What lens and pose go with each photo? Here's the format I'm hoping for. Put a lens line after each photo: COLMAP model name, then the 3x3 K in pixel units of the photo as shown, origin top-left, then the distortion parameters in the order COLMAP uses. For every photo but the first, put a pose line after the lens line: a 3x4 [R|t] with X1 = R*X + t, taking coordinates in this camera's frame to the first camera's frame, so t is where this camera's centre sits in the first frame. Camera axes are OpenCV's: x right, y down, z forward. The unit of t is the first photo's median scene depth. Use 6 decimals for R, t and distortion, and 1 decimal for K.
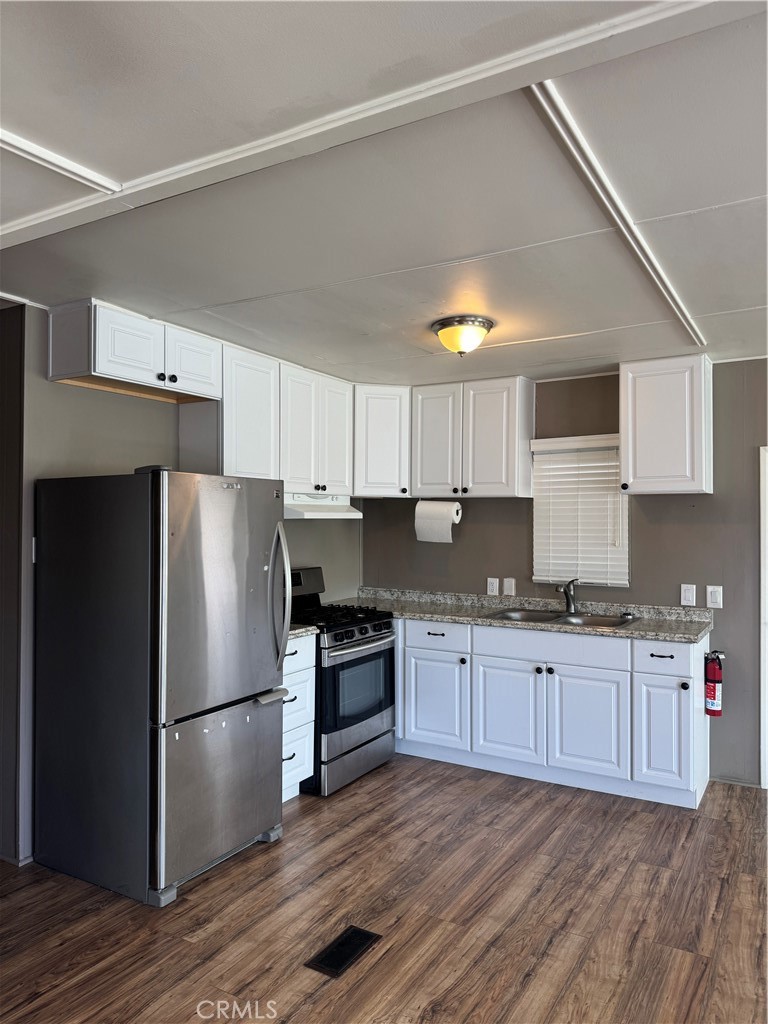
lens RADIAL K [[723.0, 0, 384.7], [0, 723.0, 510.8], [0, 0, 1]] dist [0.032719, -0.011083]
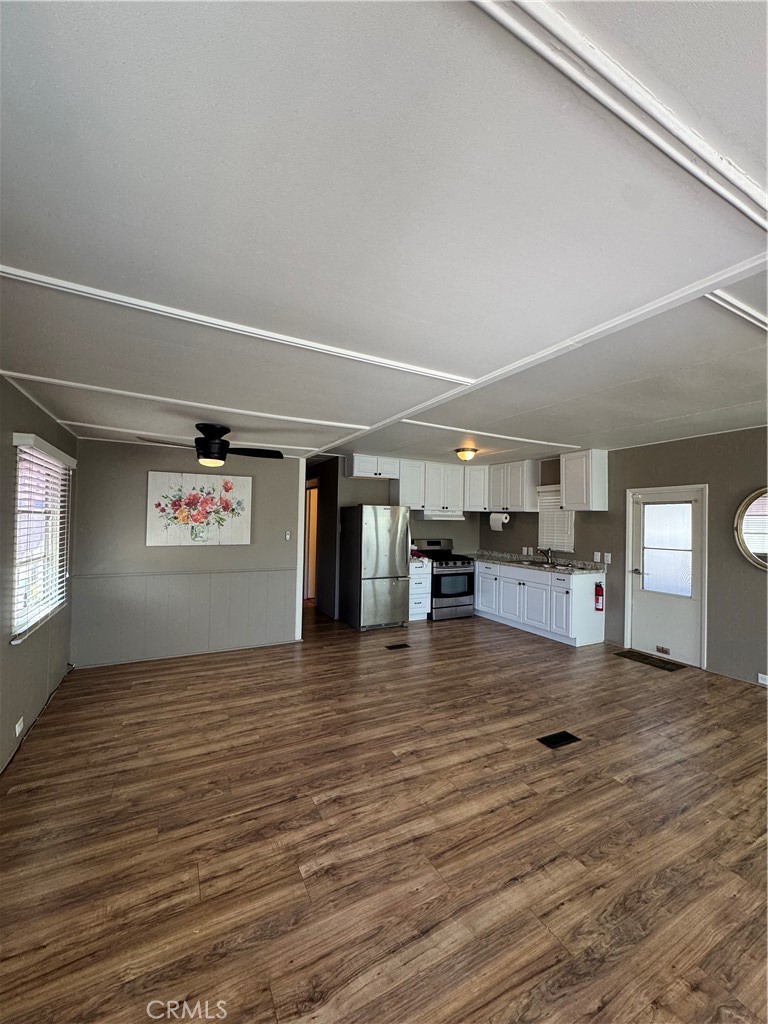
lens RADIAL K [[409.5, 0, 385.4], [0, 409.5, 513.7], [0, 0, 1]] dist [-0.000584, 0.000025]
pose [[0.852436, 0.005871, -0.522799, 0.514443], [-0.007049, 0.999975, -0.000264, -0.010017], [0.522784, 0.003910, 0.852456, -0.381153]]
